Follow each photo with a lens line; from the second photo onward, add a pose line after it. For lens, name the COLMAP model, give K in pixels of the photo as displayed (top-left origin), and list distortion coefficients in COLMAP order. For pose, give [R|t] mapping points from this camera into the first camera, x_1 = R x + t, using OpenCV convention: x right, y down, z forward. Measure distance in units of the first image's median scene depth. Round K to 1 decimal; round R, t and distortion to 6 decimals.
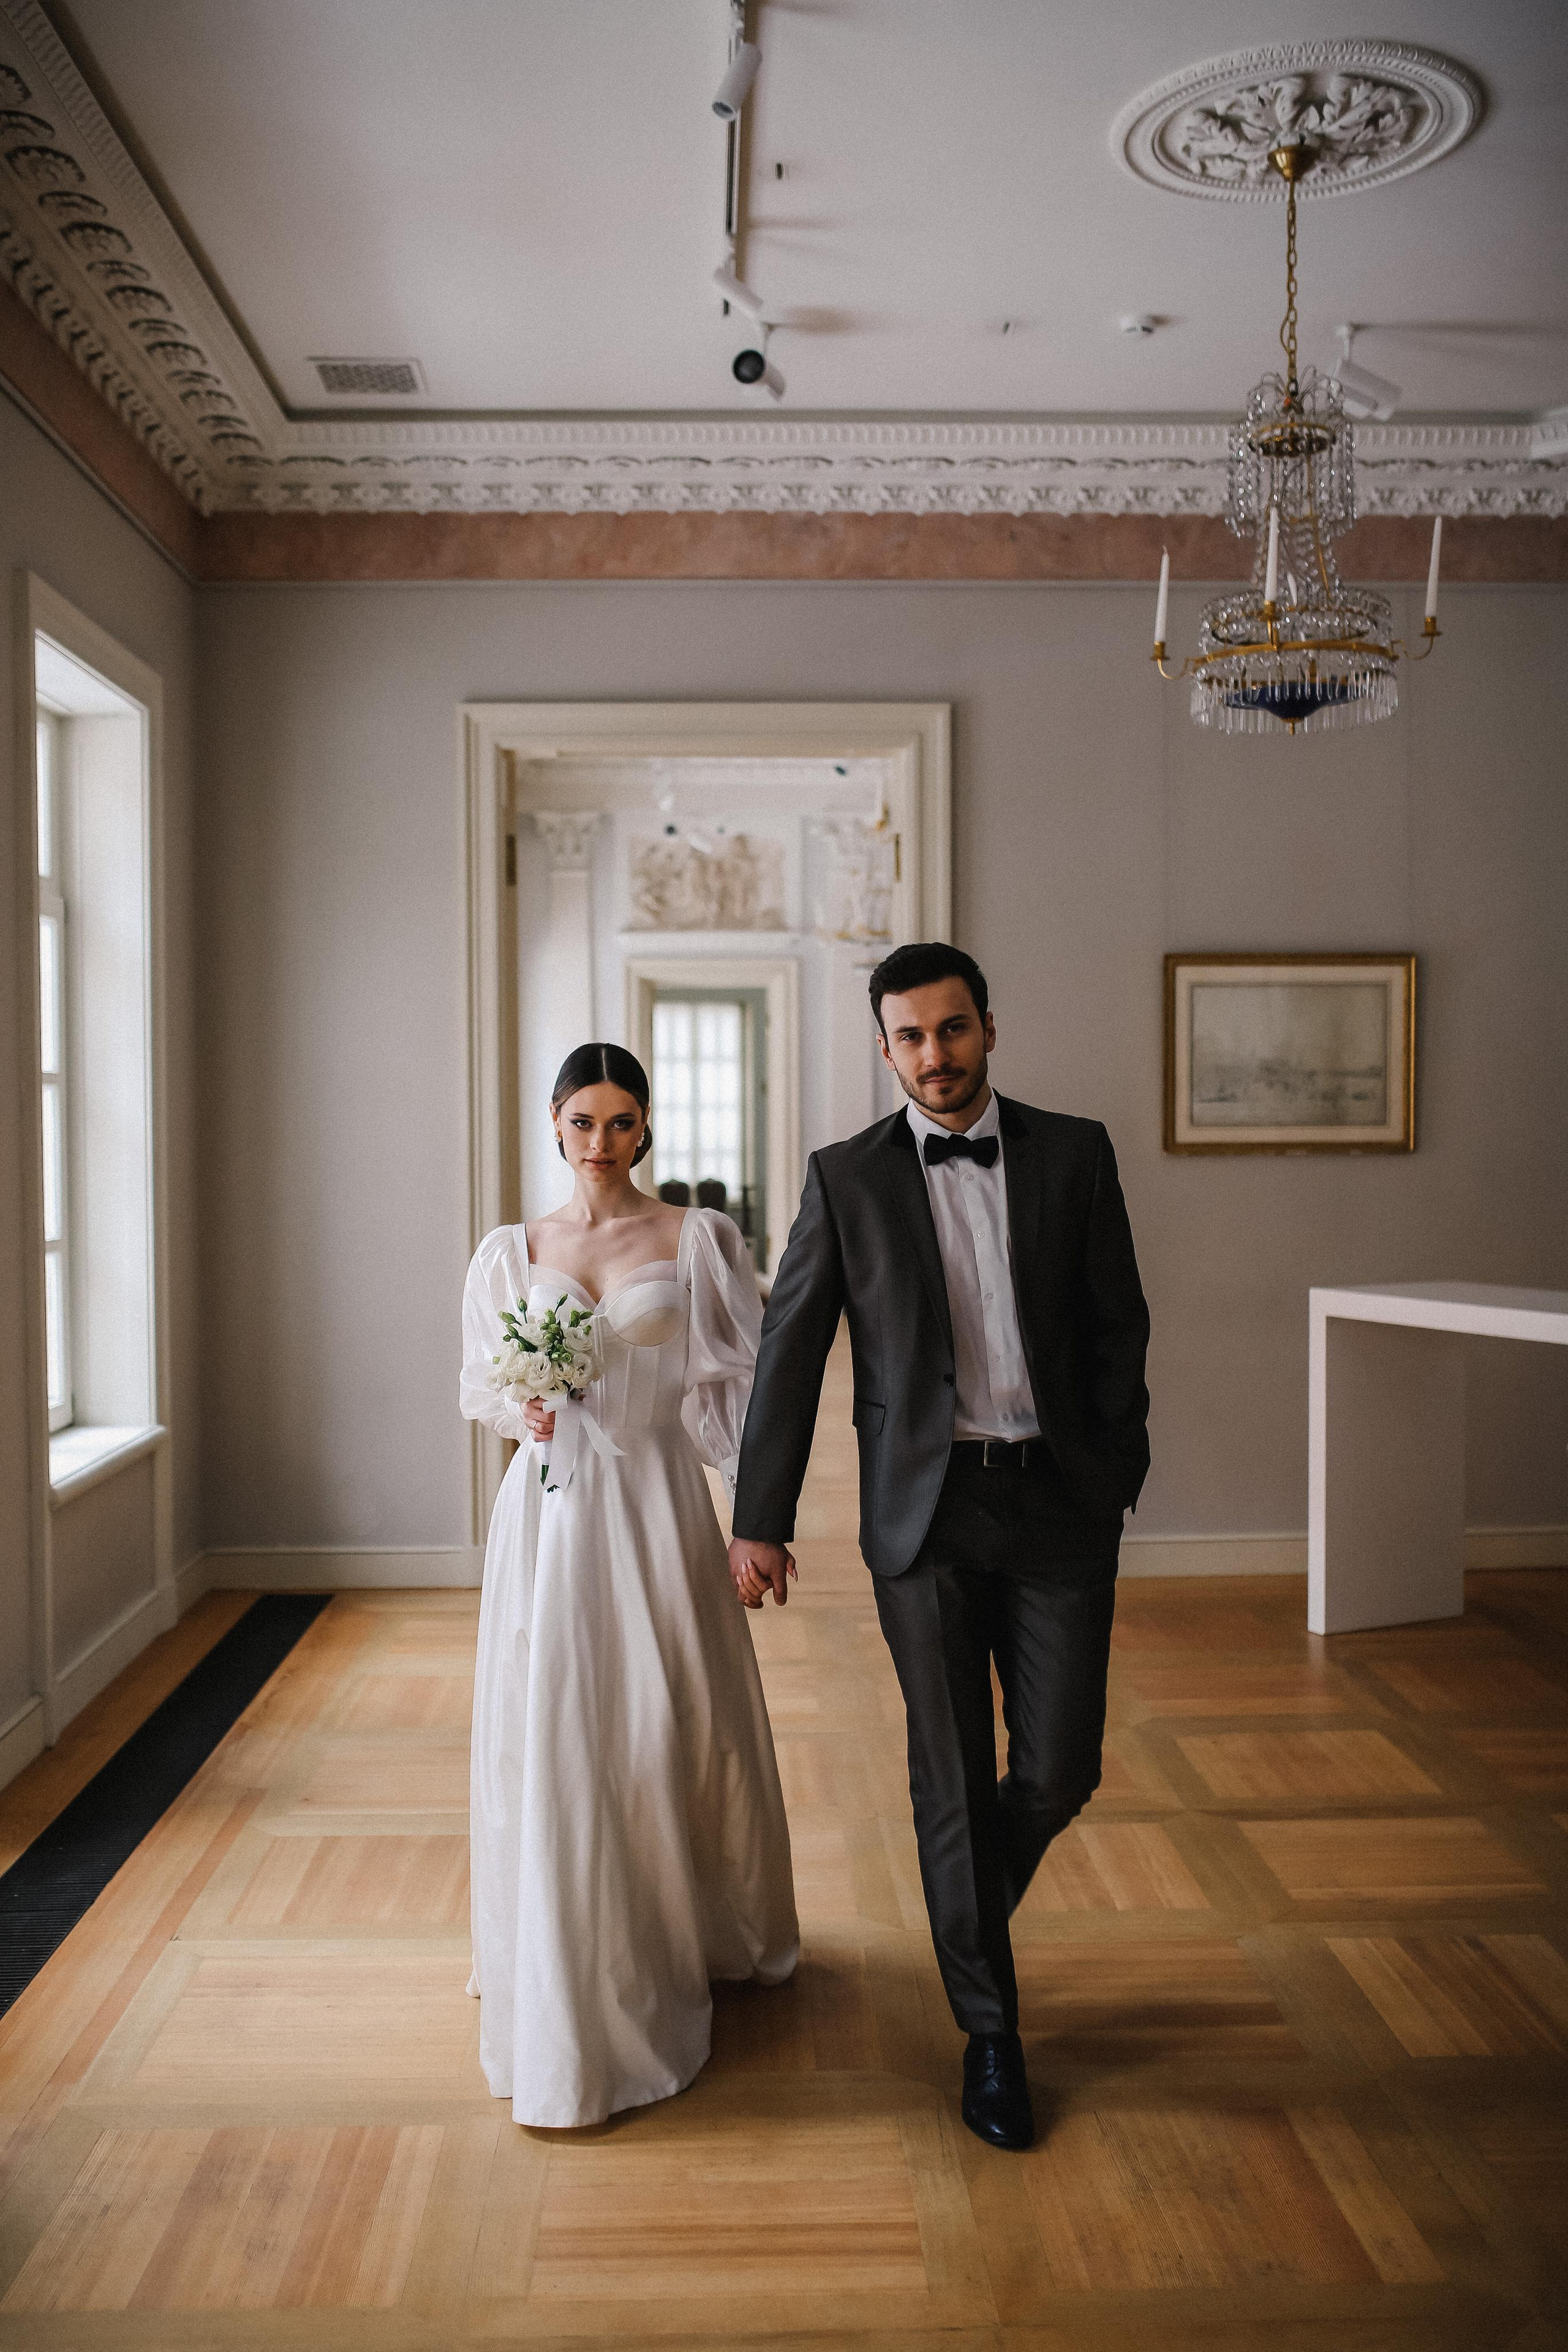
lens RADIAL K [[2288.2, 0, 784.0], [0, 2288.2, 1176.0], [0, 0, 1]] dist [-0.028830, 0.027128]
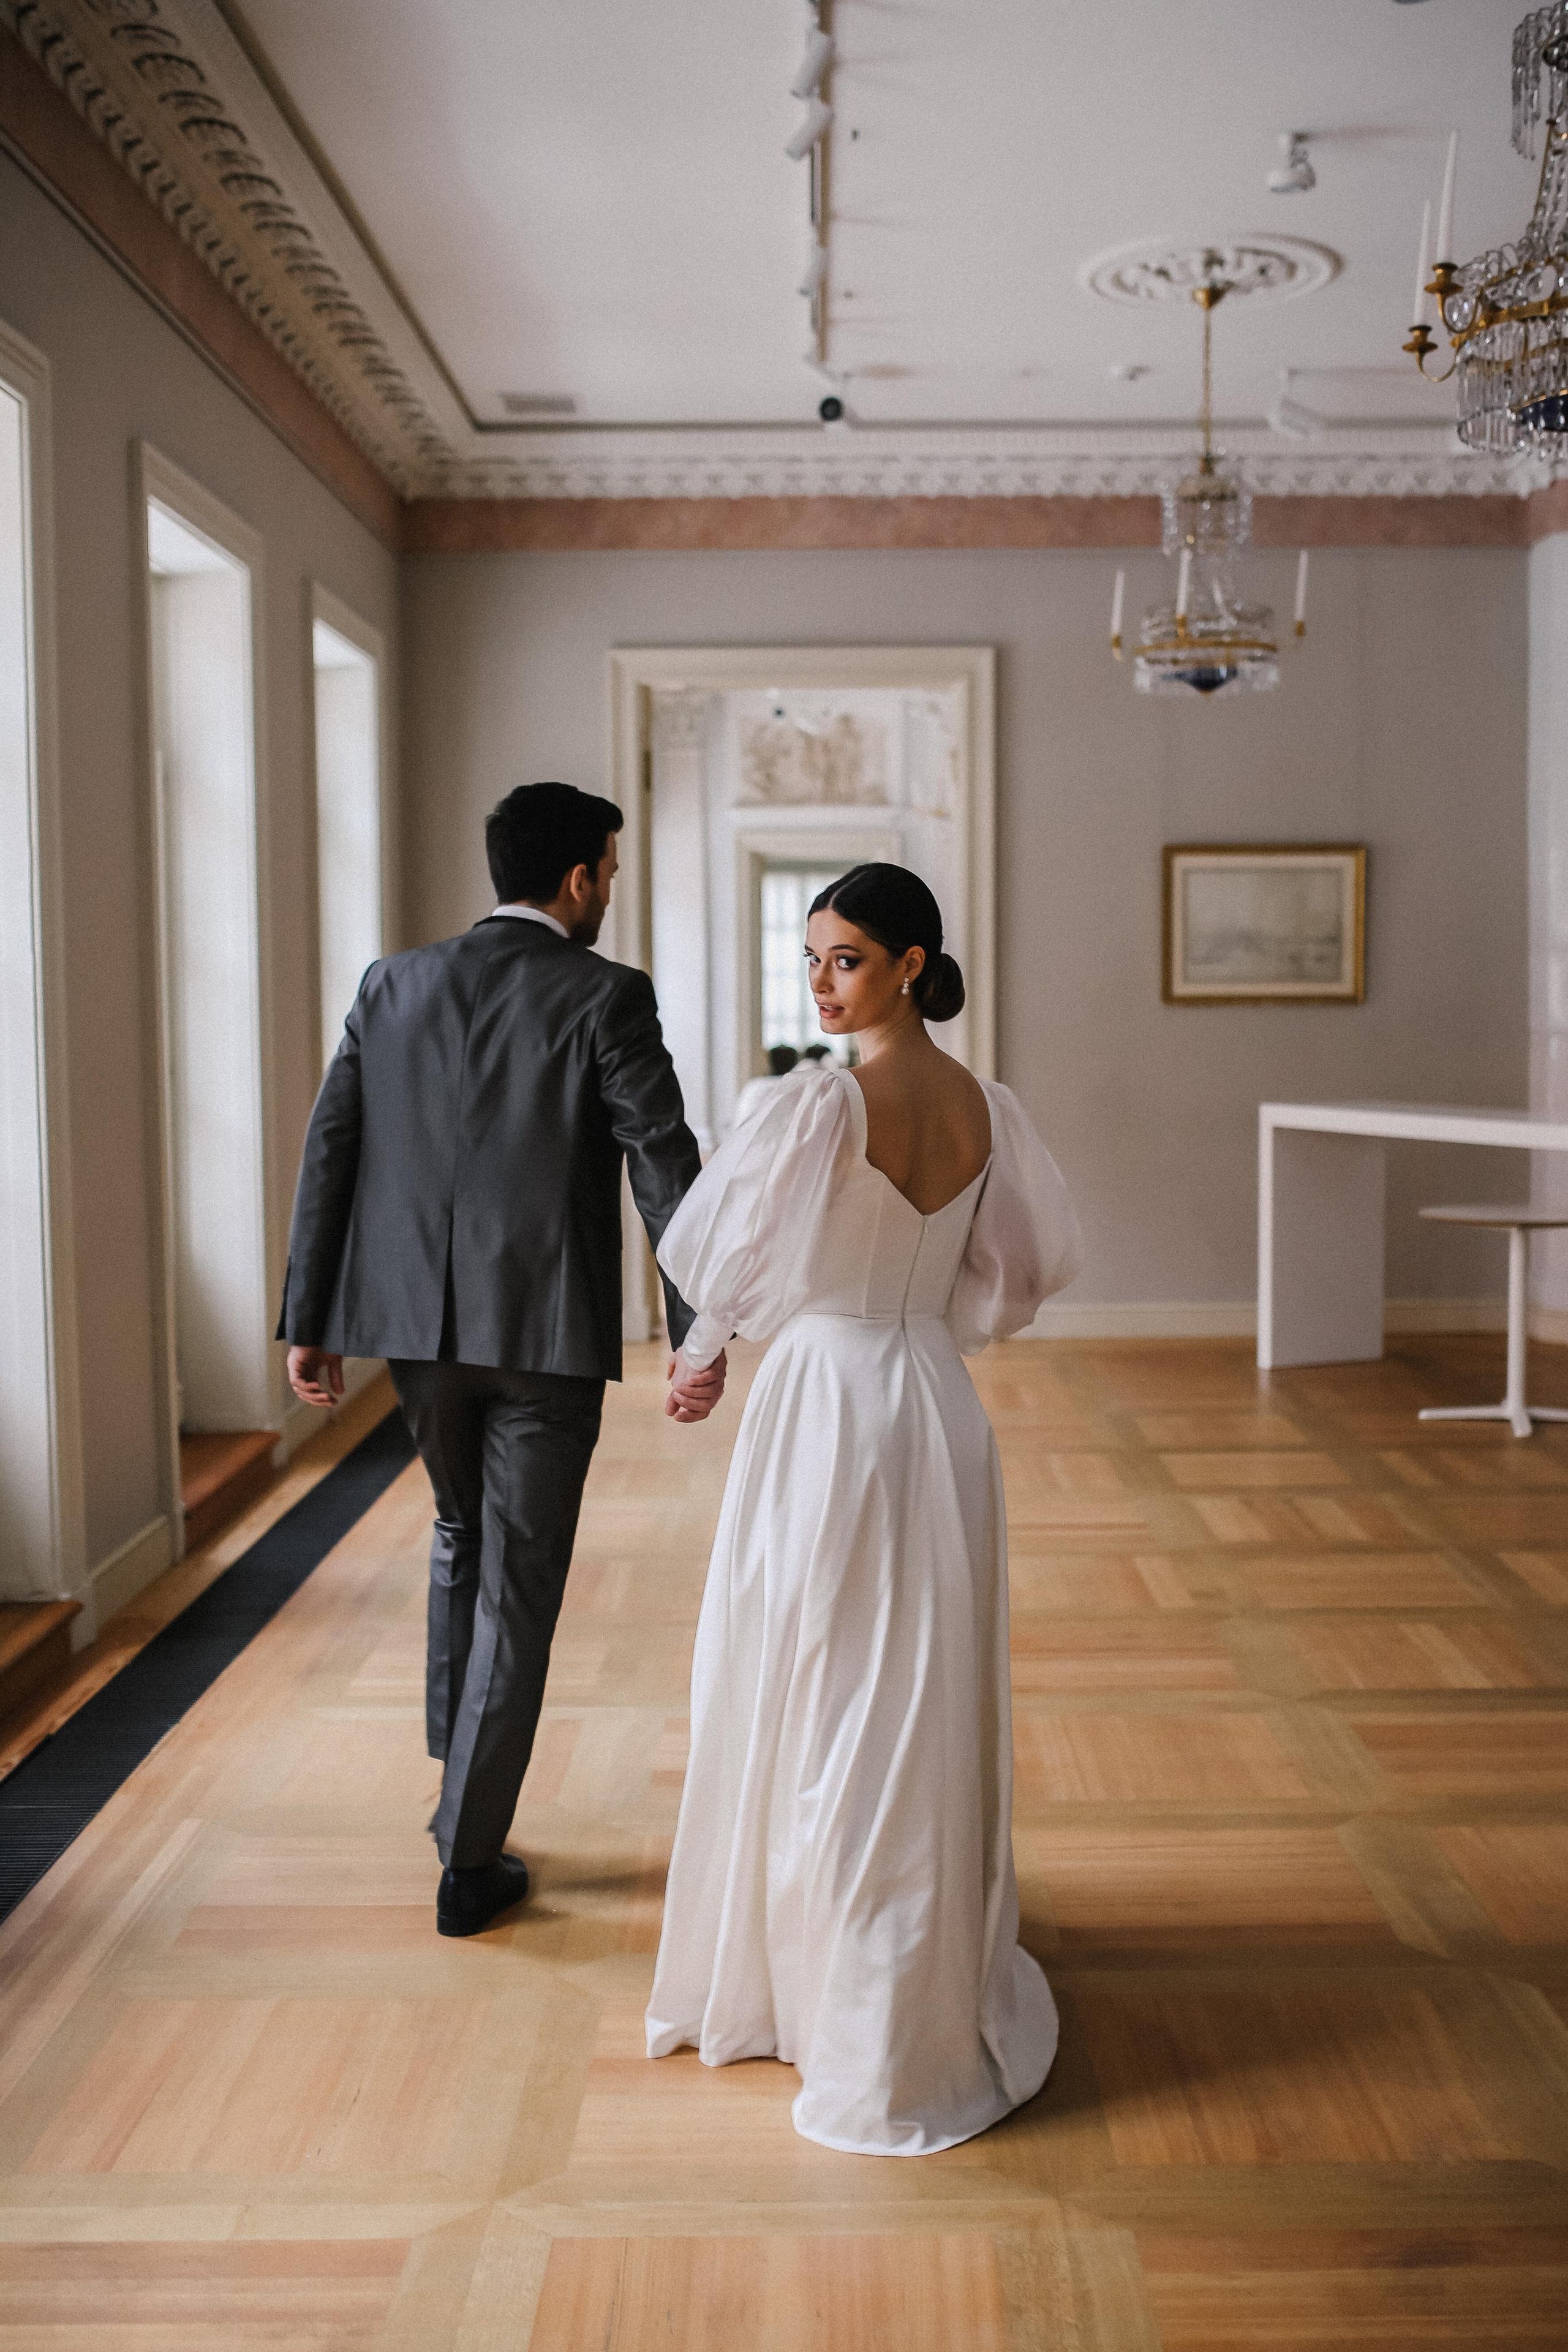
lens RADIAL K [[2470.2, 0, 851.1], [0, 2470.2, 1181.8], [0, 0, 1]] dist [-0.023344, 0.007491]
pose [[0.999752, 0.002186, -0.022154, 0.024462], [-0.001043, 0.998672, 0.051517, 0.018785], [0.022238, -0.051481, 0.998426, -0.385658]]
